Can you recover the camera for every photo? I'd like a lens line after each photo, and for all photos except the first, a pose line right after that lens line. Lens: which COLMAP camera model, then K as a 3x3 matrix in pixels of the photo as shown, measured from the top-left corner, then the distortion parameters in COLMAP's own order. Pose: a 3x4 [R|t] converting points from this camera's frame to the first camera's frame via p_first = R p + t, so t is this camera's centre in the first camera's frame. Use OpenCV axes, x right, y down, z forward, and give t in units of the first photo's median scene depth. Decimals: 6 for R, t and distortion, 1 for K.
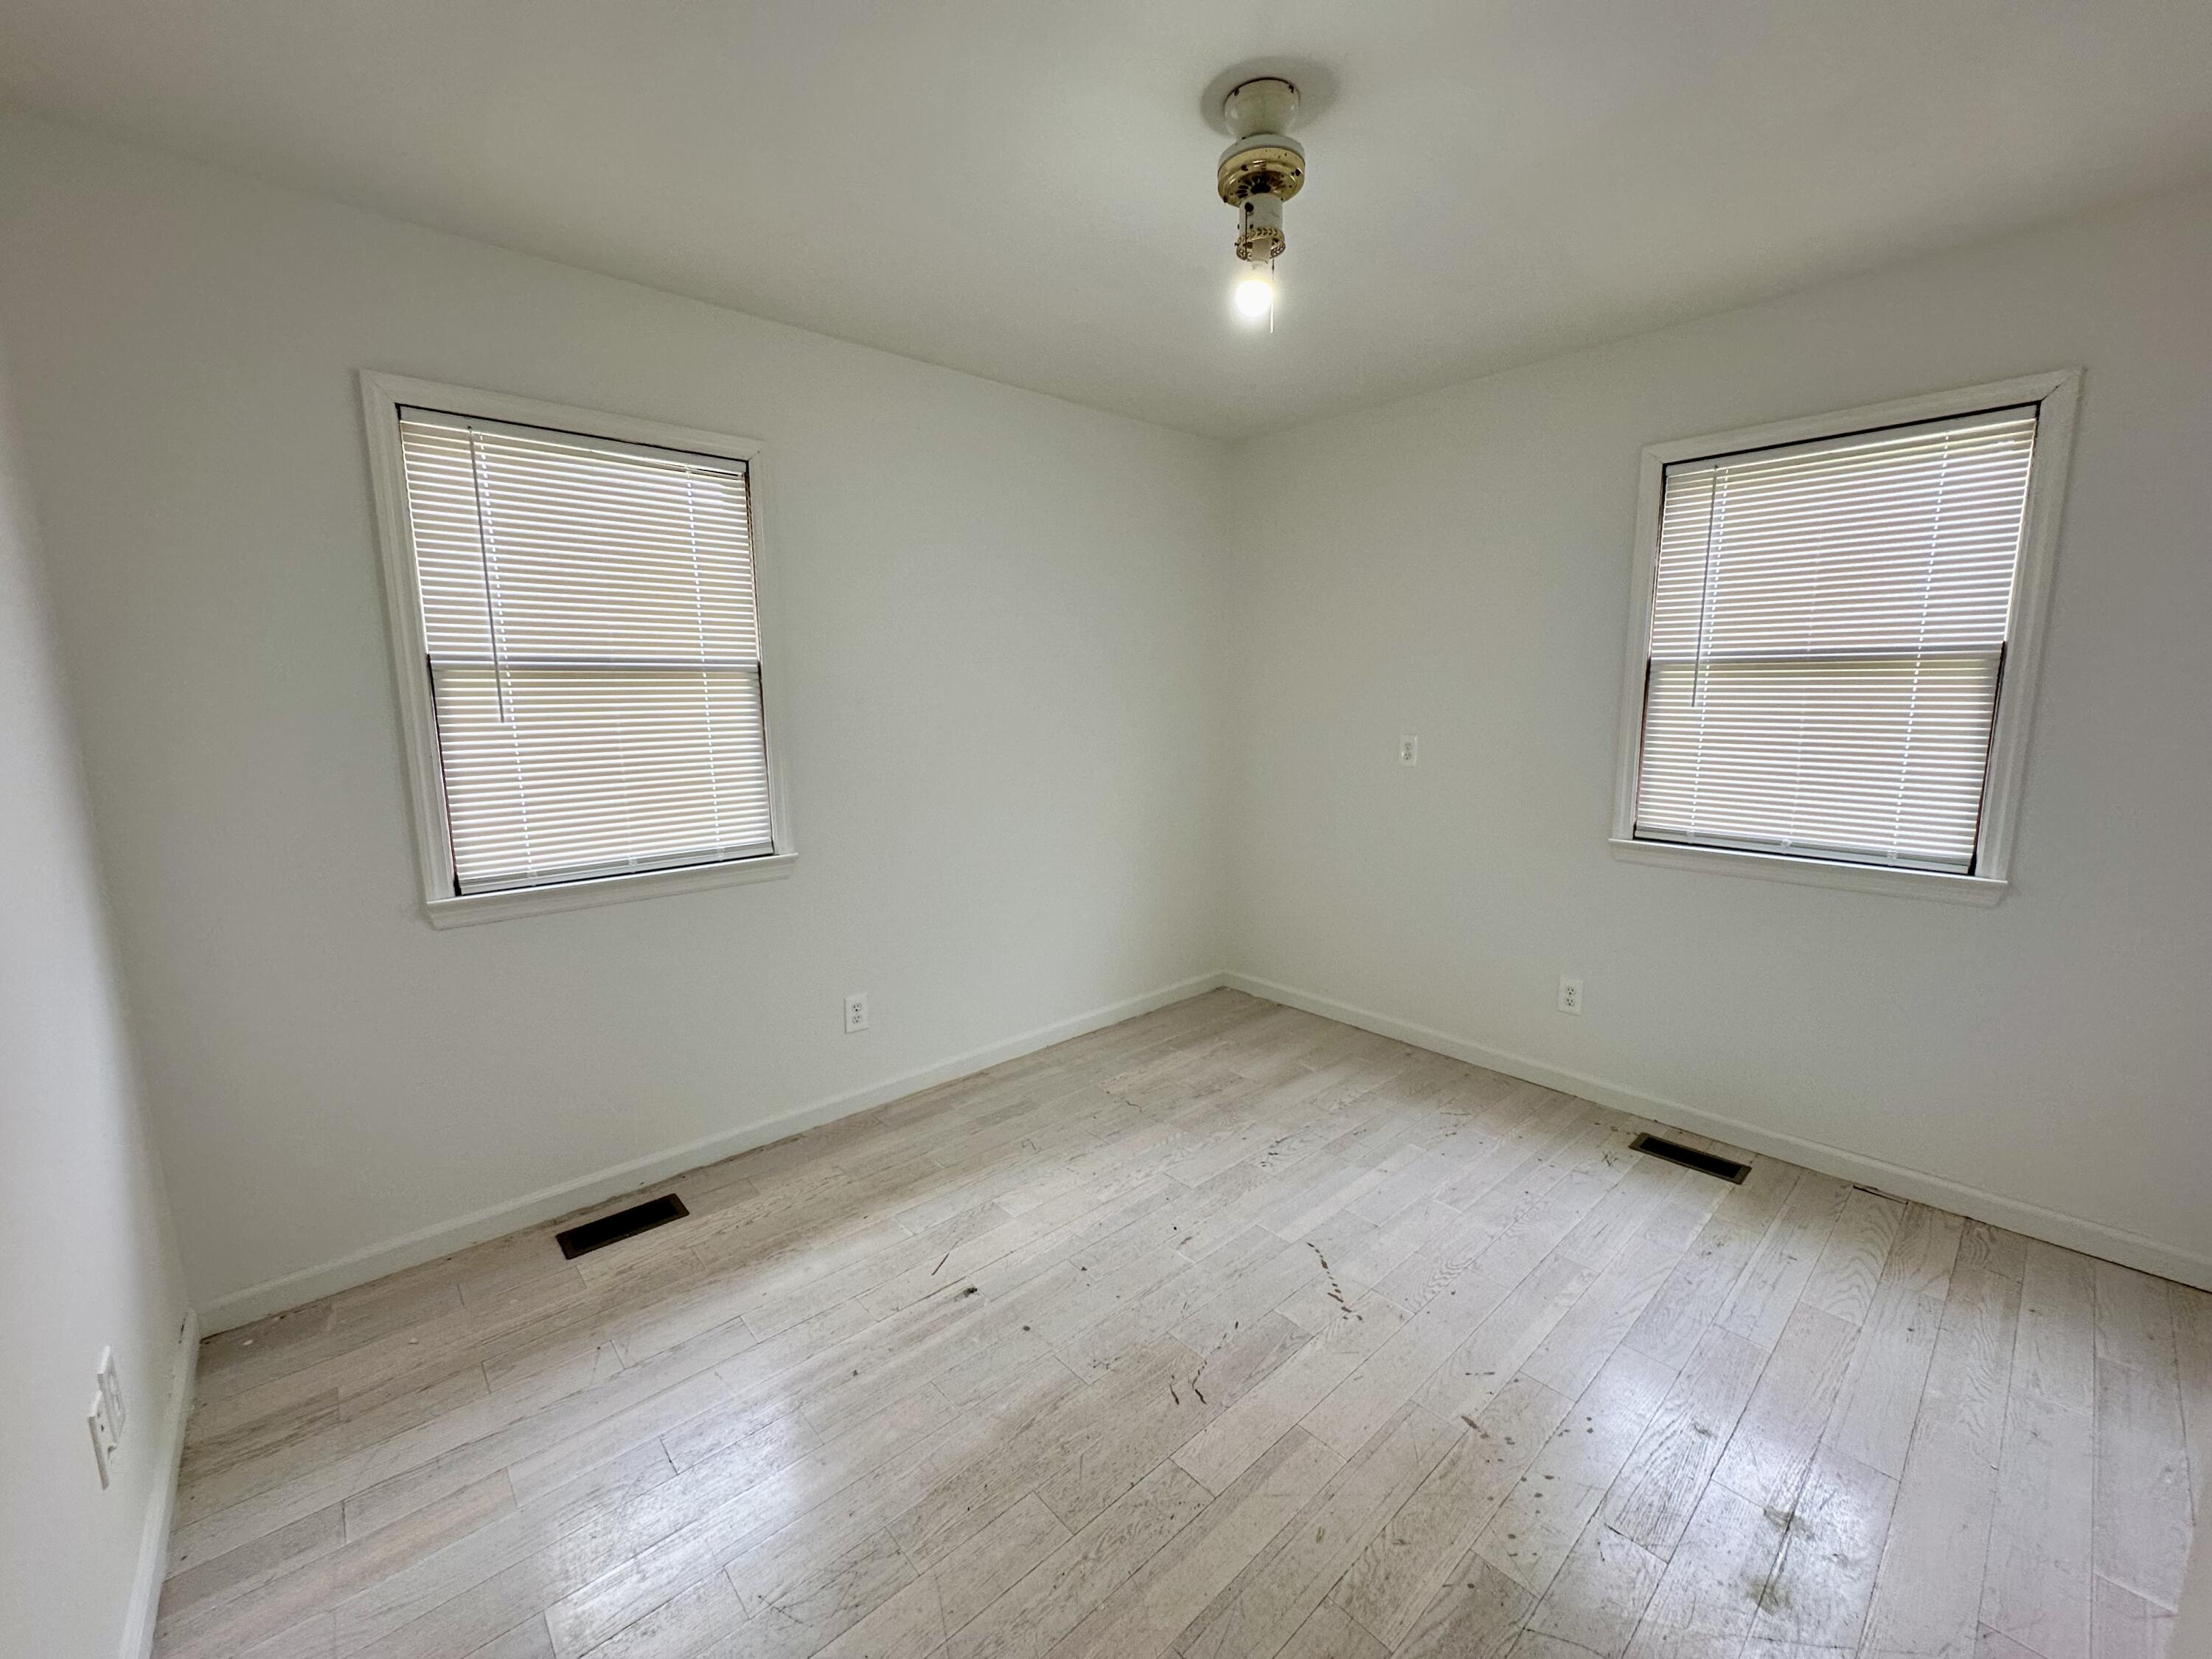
lens RADIAL K [[884.9, 0, 1107.4], [0, 884.9, 834.4], [0, 0, 1]] dist [-0.004369, 0.001072]
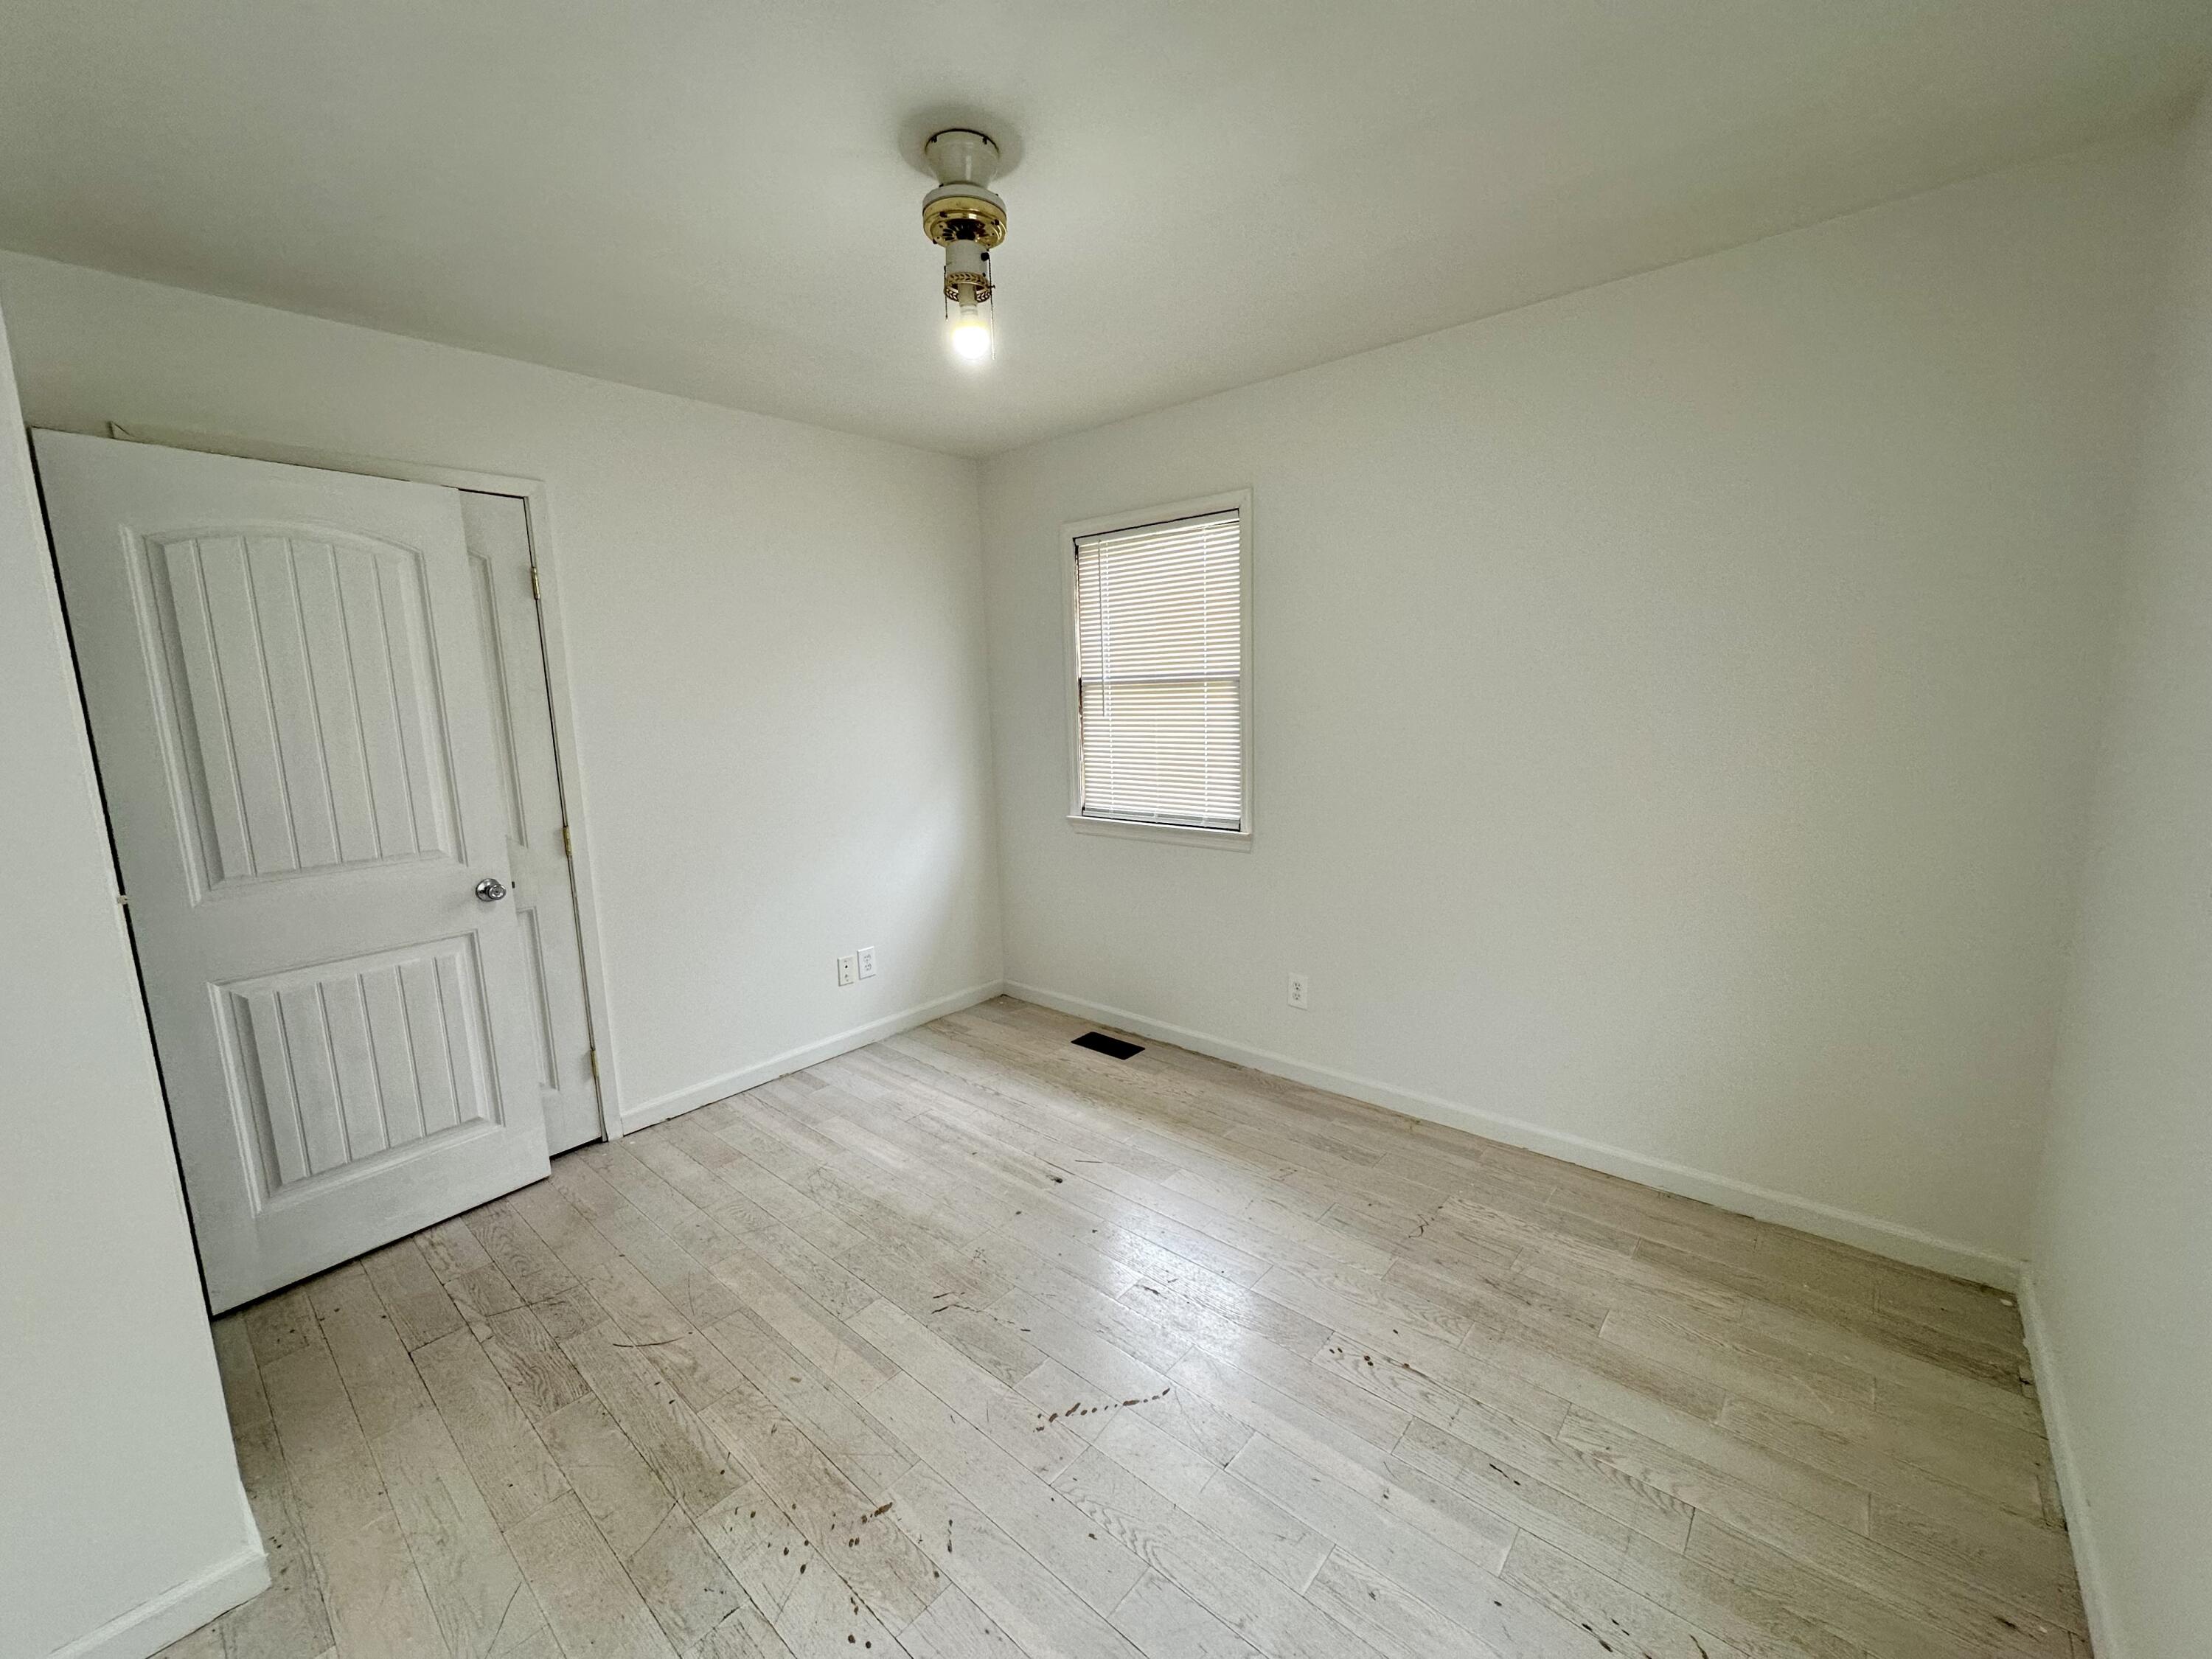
lens RADIAL K [[884.9, 0, 1105.4], [0, 884.9, 826.4], [0, 0, 1]] dist [-0.004369, 0.001072]
pose [[0.121478, 0.157452, -0.980026, 0.984587], [-0.130352, 0.981318, 0.141502, -0.163218], [0.983998, 0.110559, 0.139733, 0.809936]]
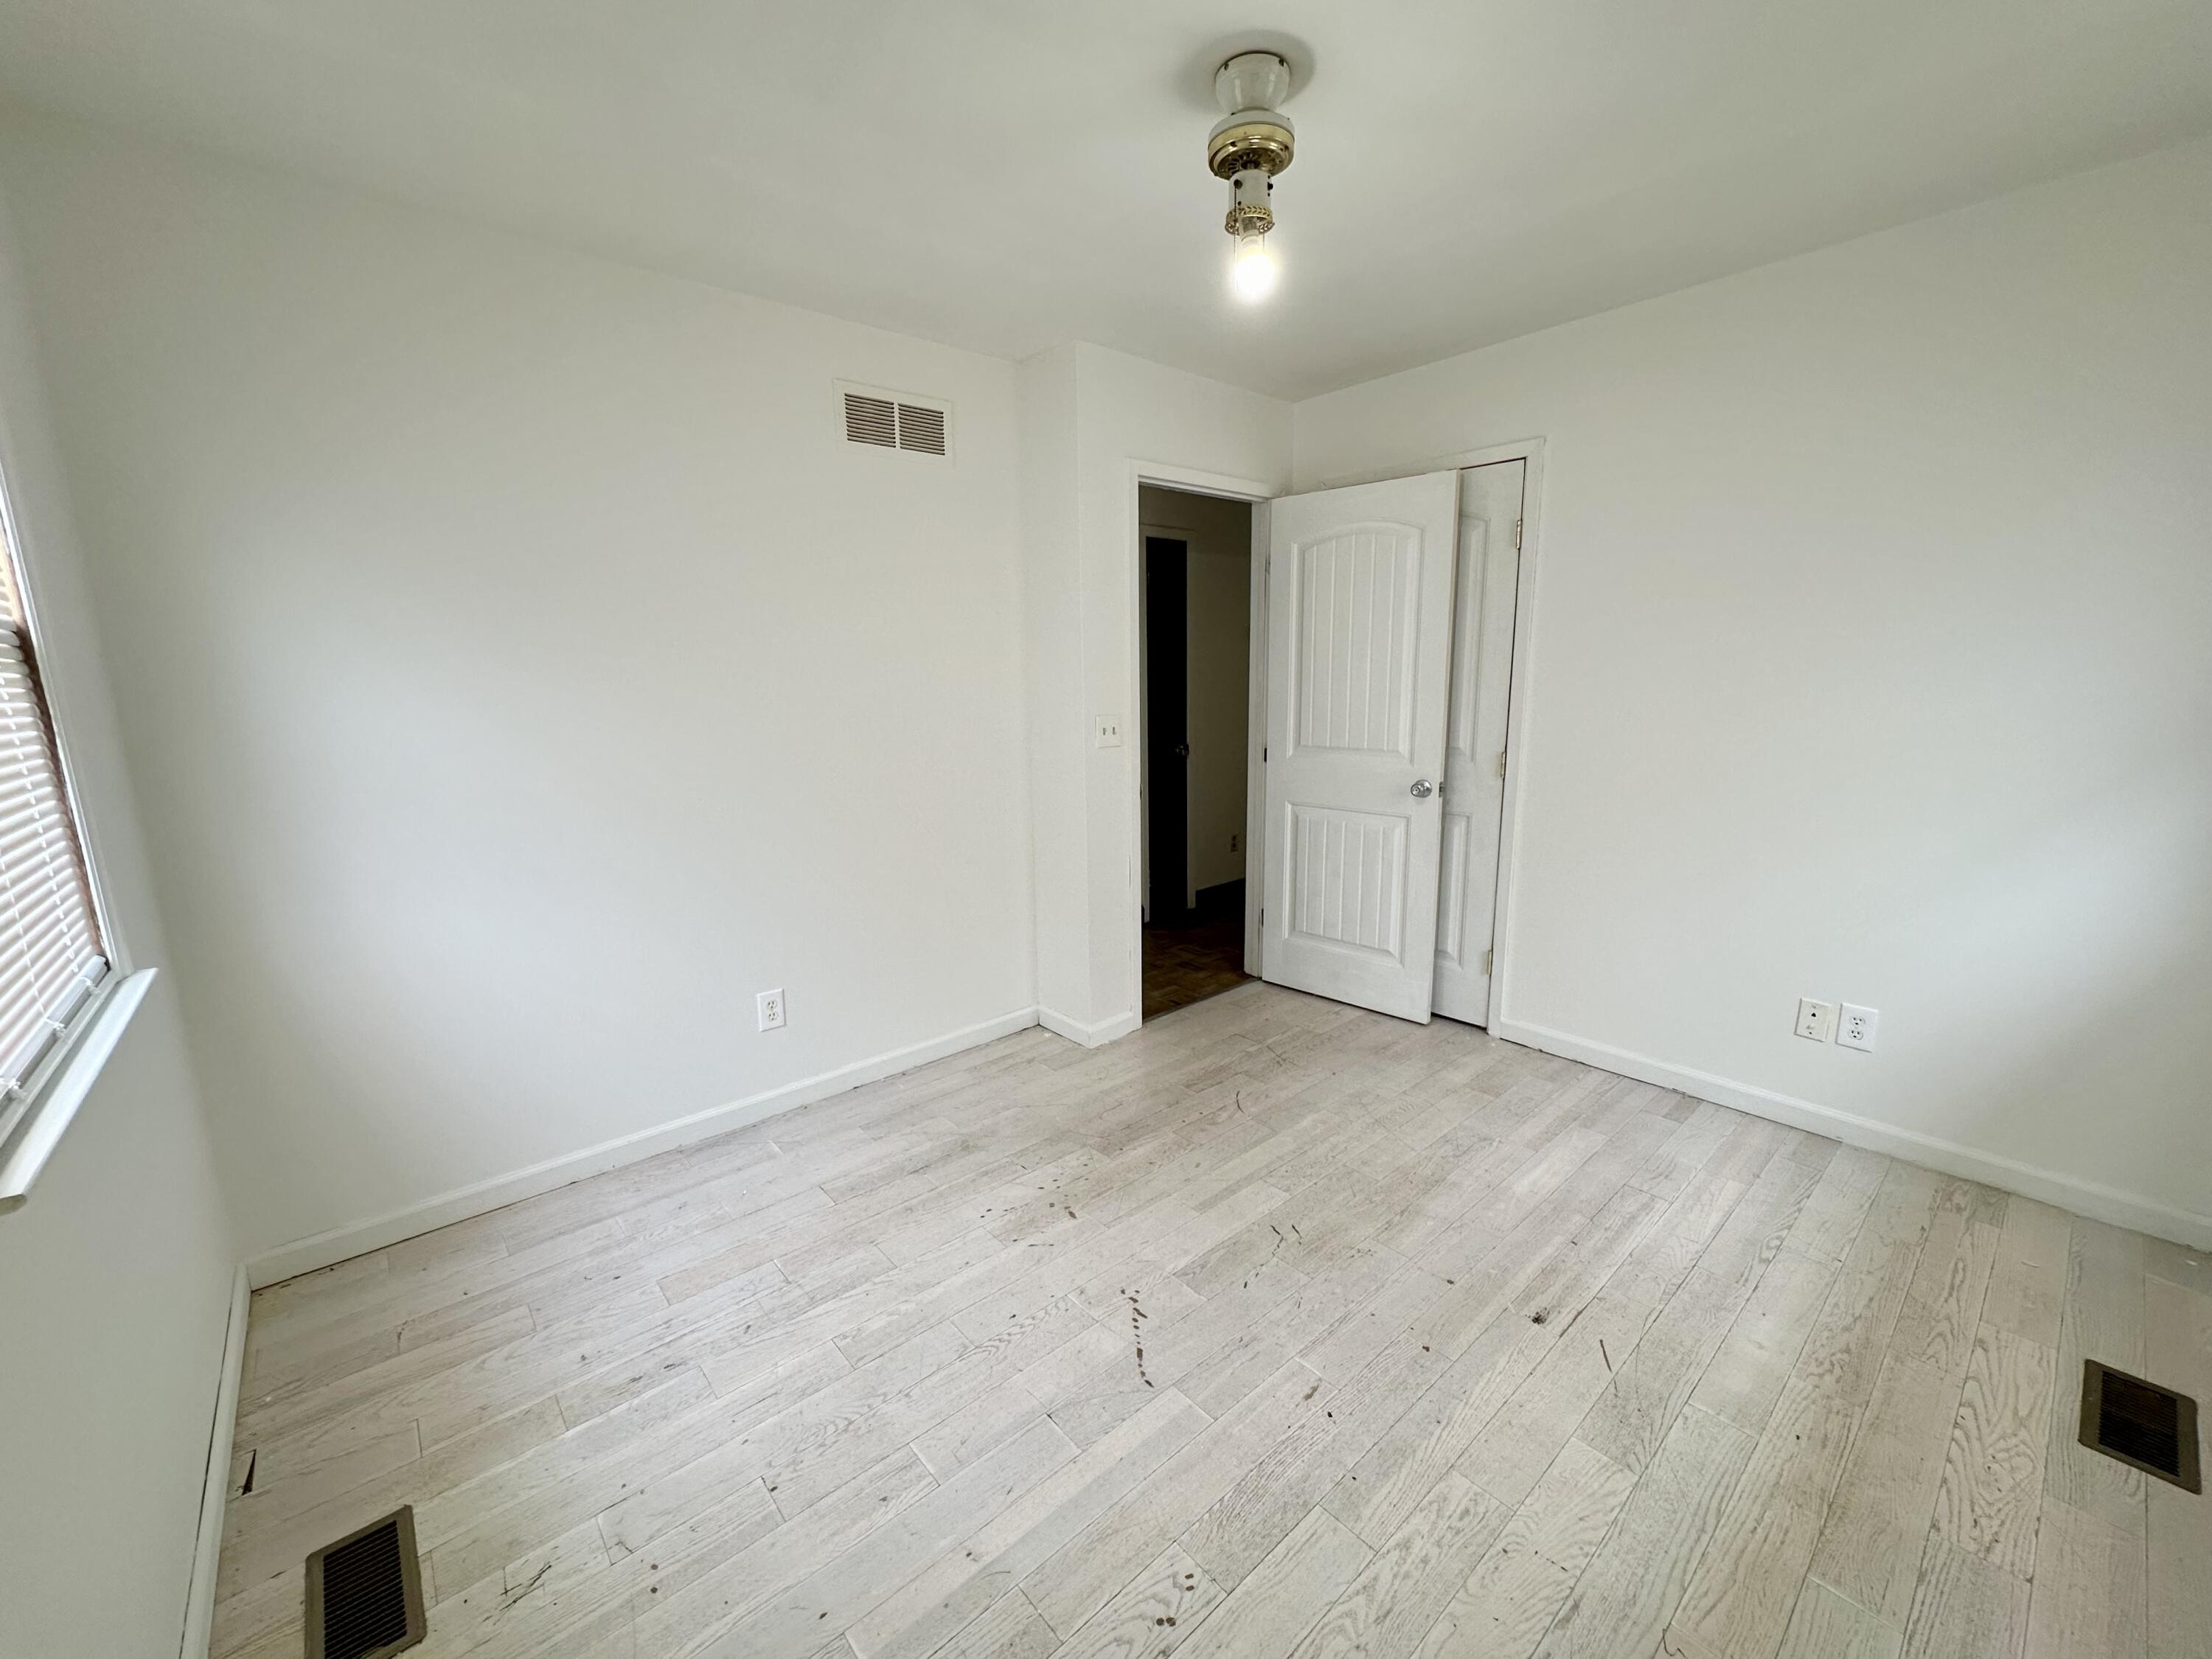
lens RADIAL K [[884.9, 0, 1109.9], [0, 884.9, 827.6], [0, 0, 1]] dist [-0.004369, 0.001072]
pose [[-0.999558, 0.023096, 0.018734, 0.249792], [0.028037, 0.941903, 0.334714, -0.268070], [-0.009915, 0.335091, -0.942134, 1.642126]]
